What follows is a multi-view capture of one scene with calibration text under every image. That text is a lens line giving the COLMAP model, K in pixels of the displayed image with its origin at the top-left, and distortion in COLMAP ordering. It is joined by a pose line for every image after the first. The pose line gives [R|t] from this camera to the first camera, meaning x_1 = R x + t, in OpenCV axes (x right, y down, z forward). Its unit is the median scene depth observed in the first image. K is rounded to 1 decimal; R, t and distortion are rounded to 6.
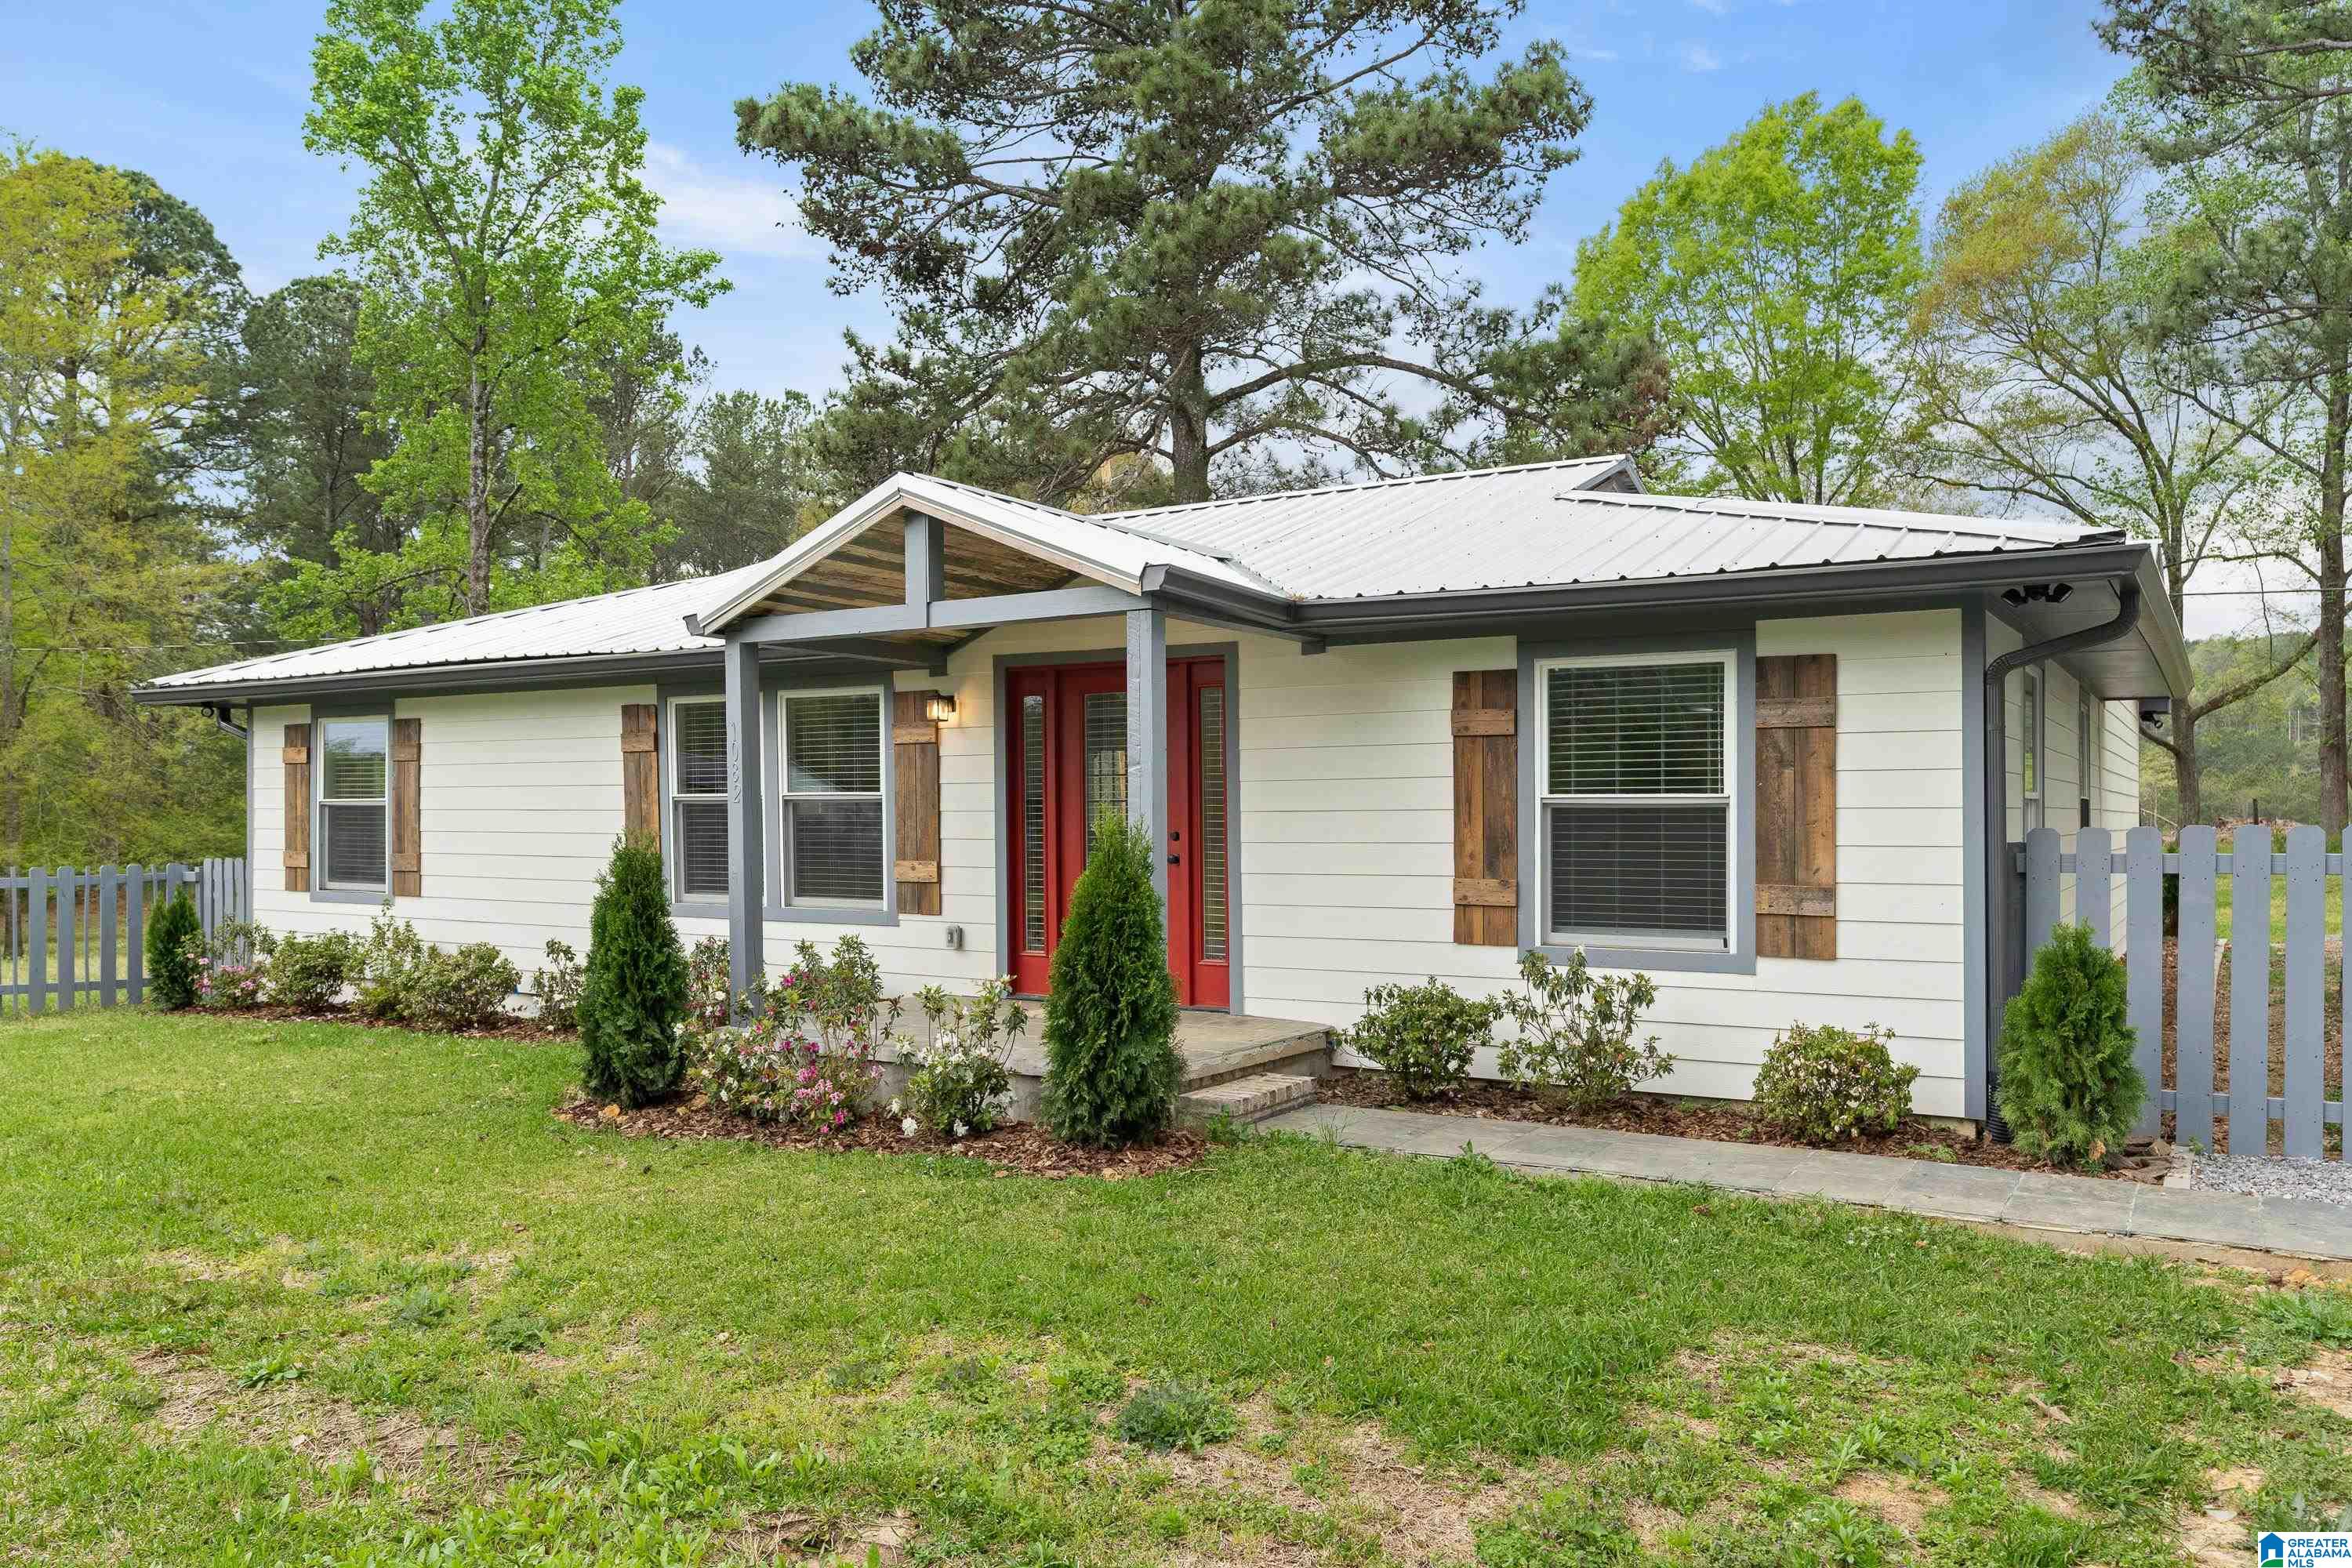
lens RADIAL K [[1620.4, 0, 1180.0], [0, 1620.4, 866.1], [0, 0, 1]] dist [0.005770, -0.003014]
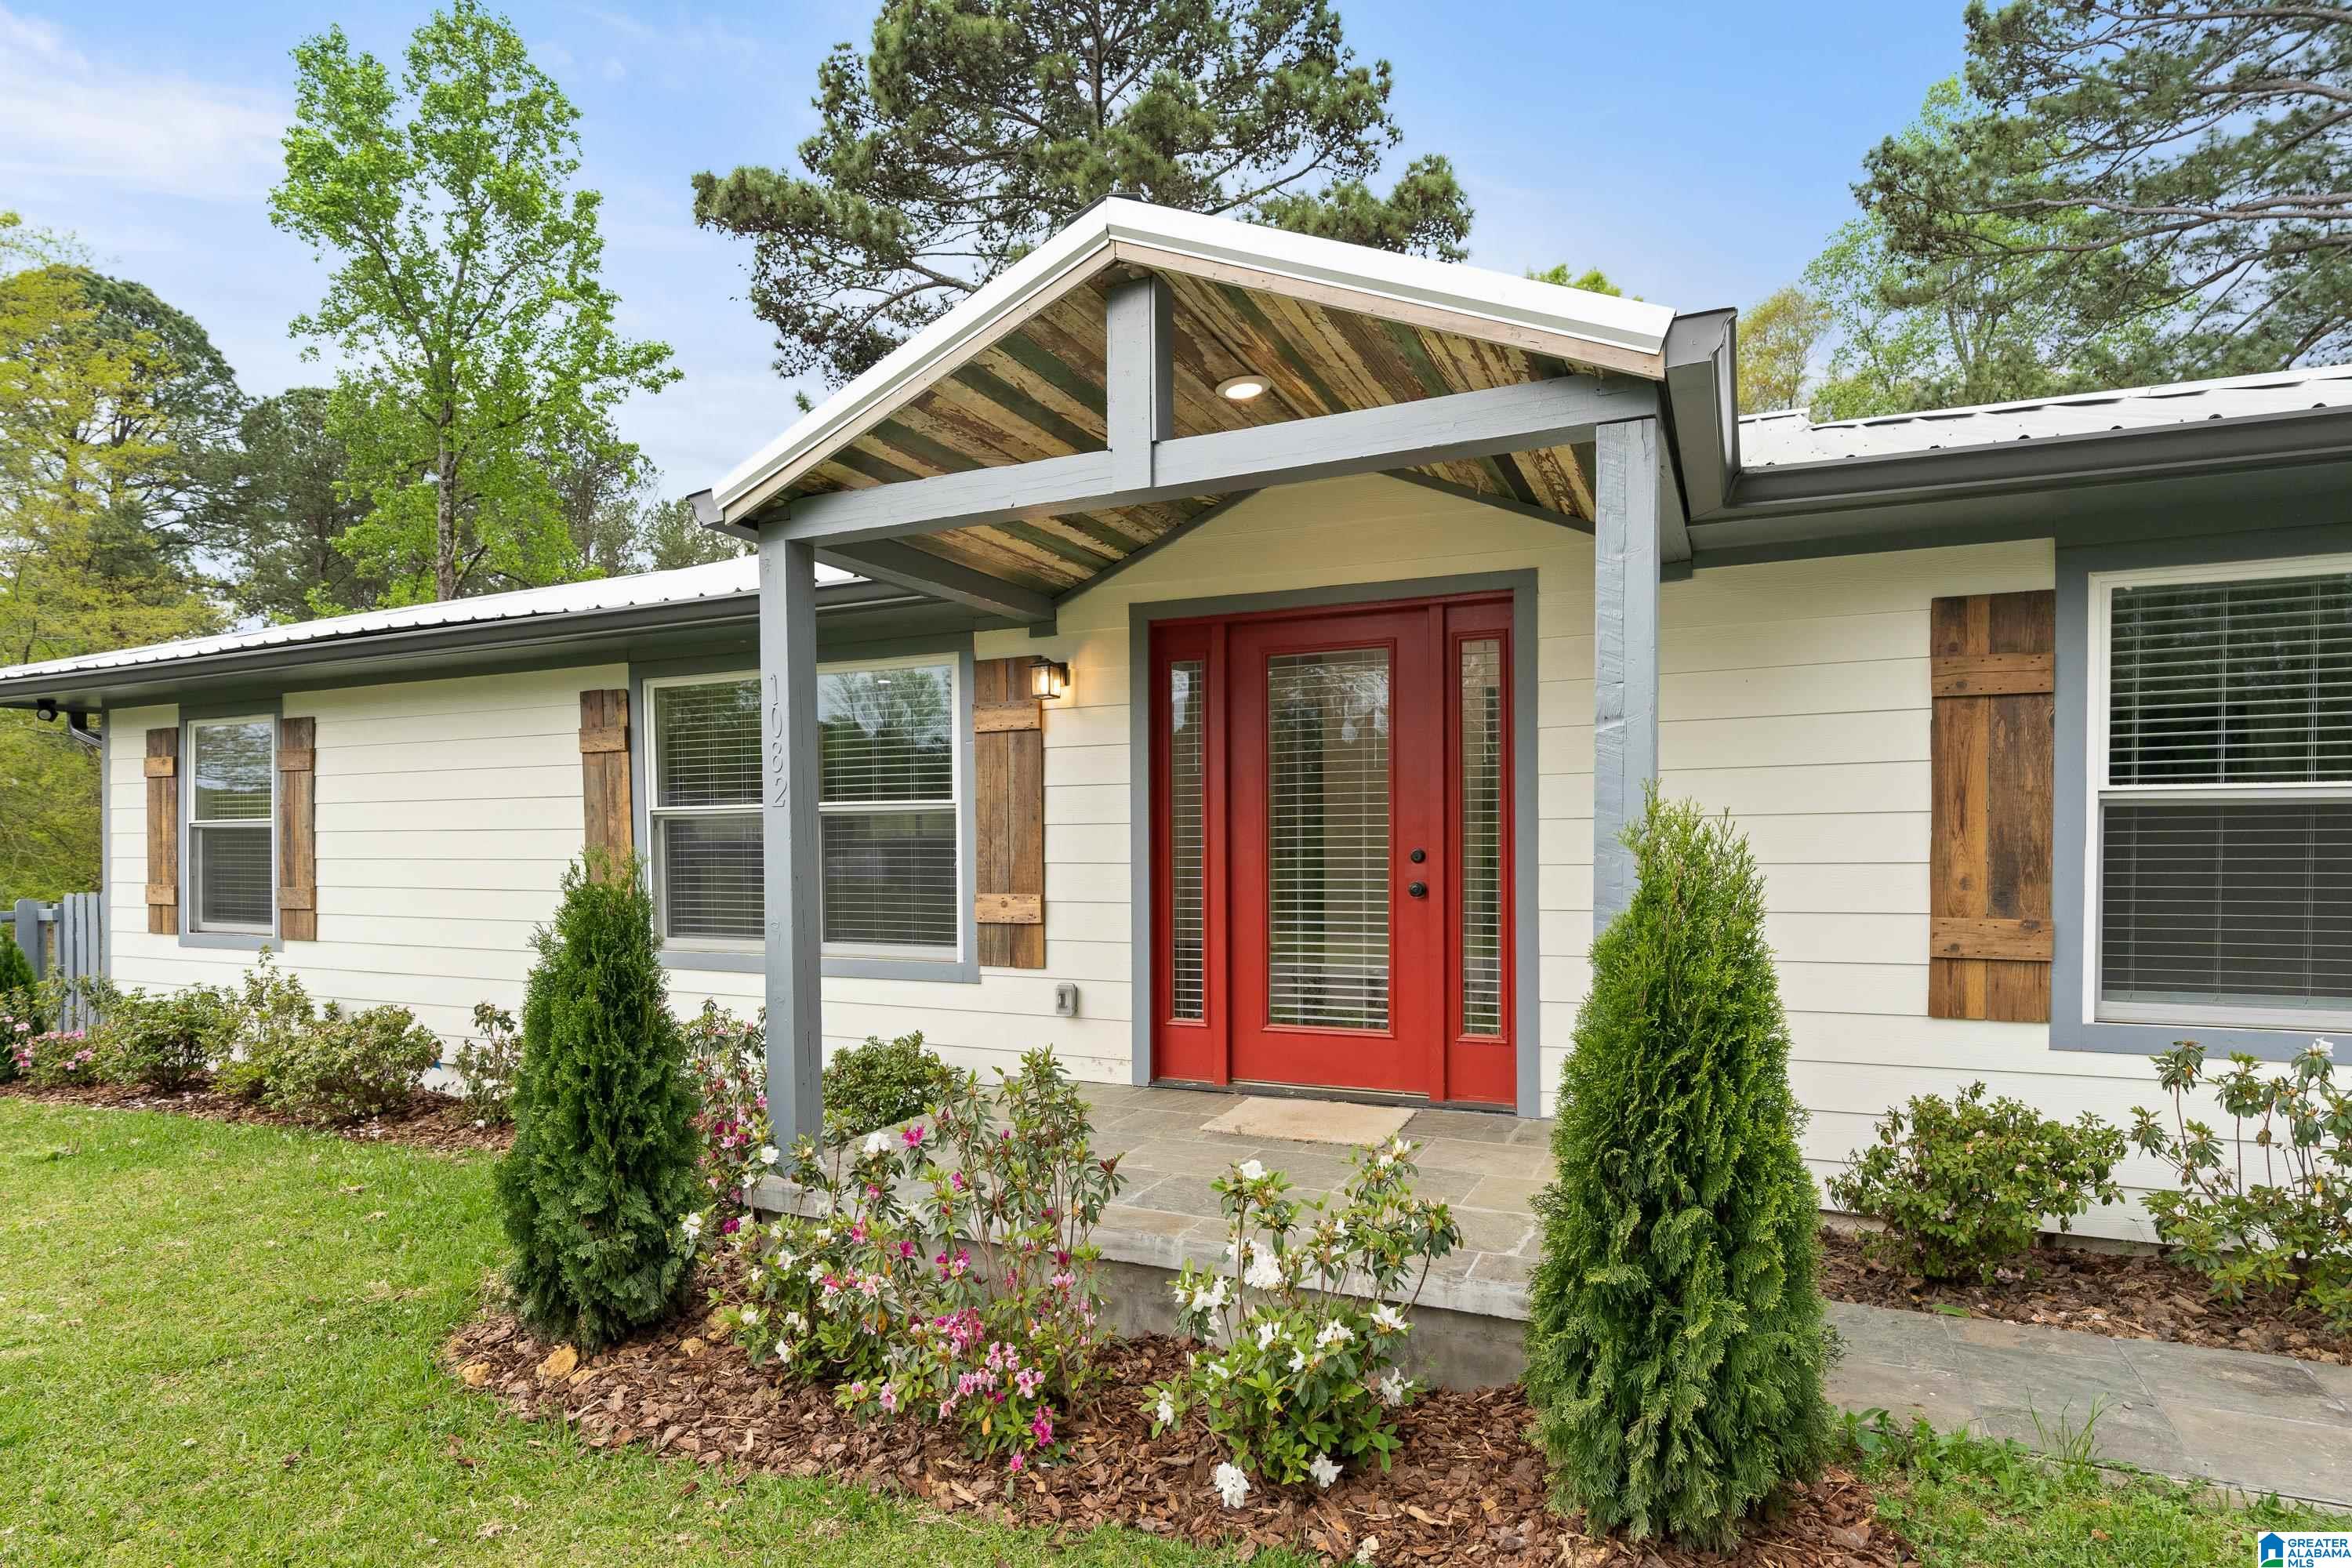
lens RADIAL K [[1216.4, 0, 1173.3], [0, 1216.4, 861.7], [0, 0, 1]] dist [-0.003101, 0.000436]
pose [[0.992664, -0.008516, 0.120609, -0.120297], [0.010337, 0.999842, -0.014477, -0.006940], [-0.120466, 0.015617, 0.992595, 0.351398]]
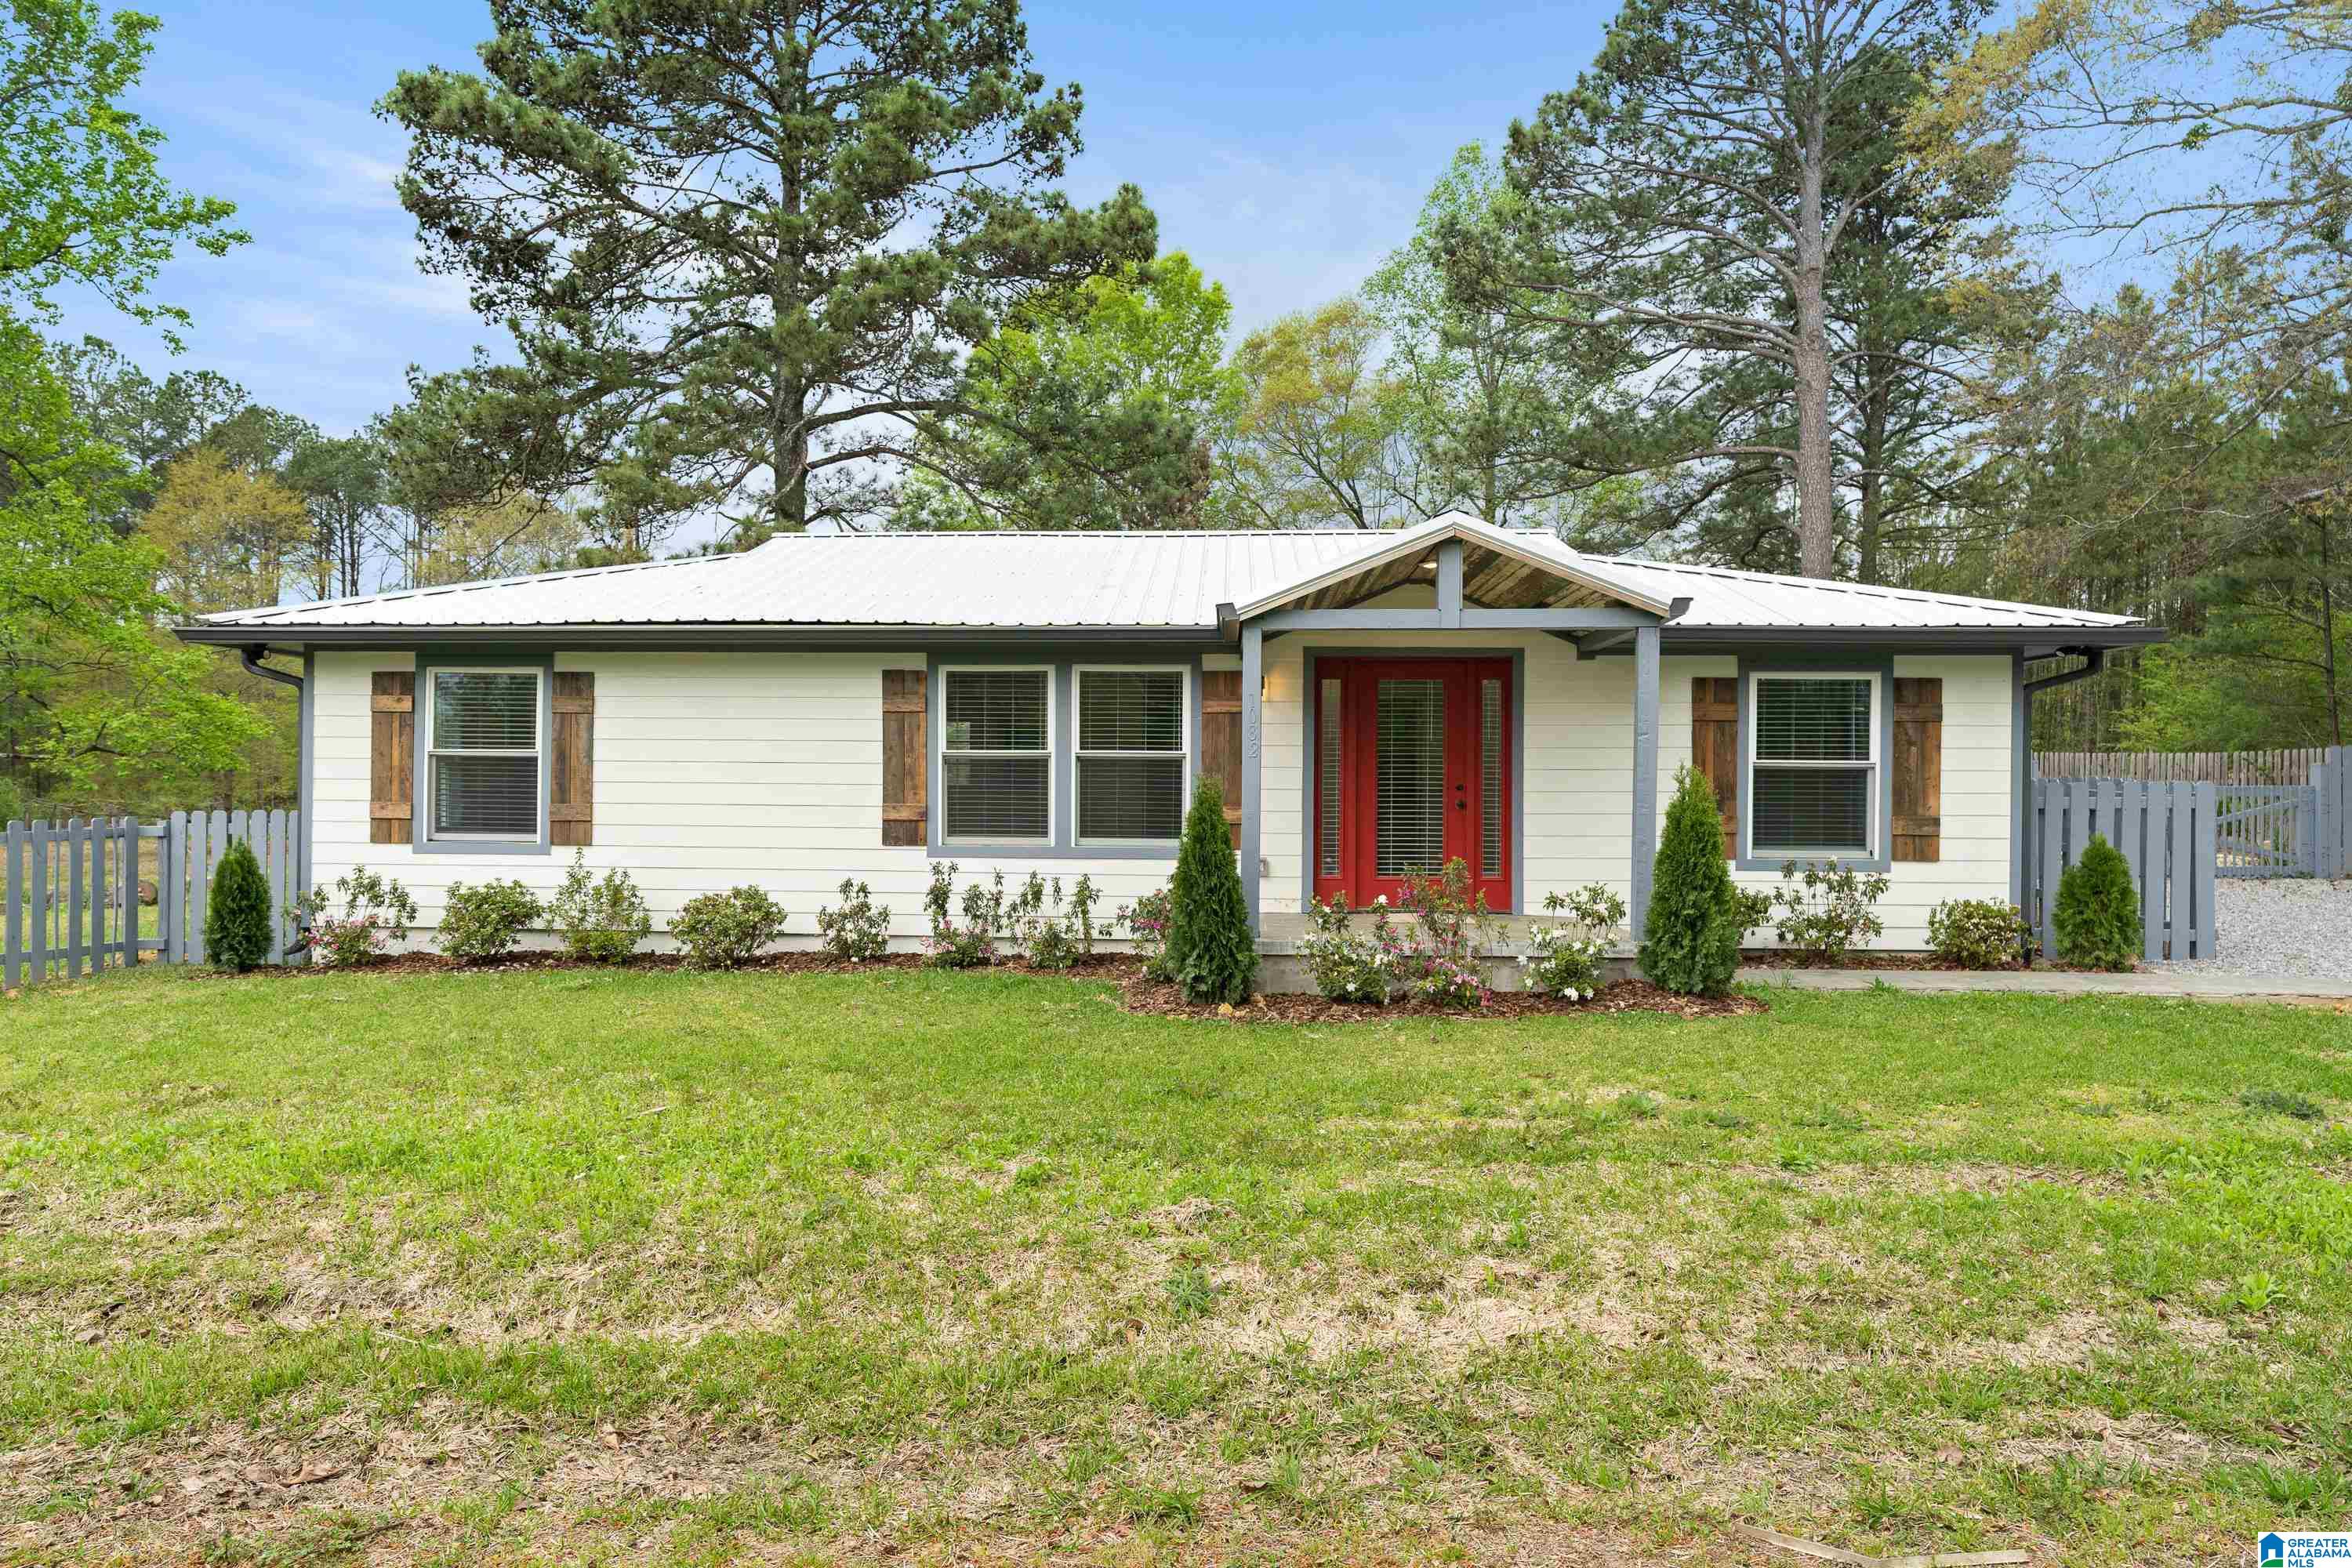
lens RADIAL K [[1381.7, 0, 1095.5], [0, 1381.7, 786.0], [0, 0, 1]] dist [-0.003833, -0.000671]
pose [[0.891256, 0.005703, 0.453464, -0.568838], [0.007377, 0.999606, -0.027070, 0.006880], [-0.453440, 0.027472, 0.890863, 0.073326]]
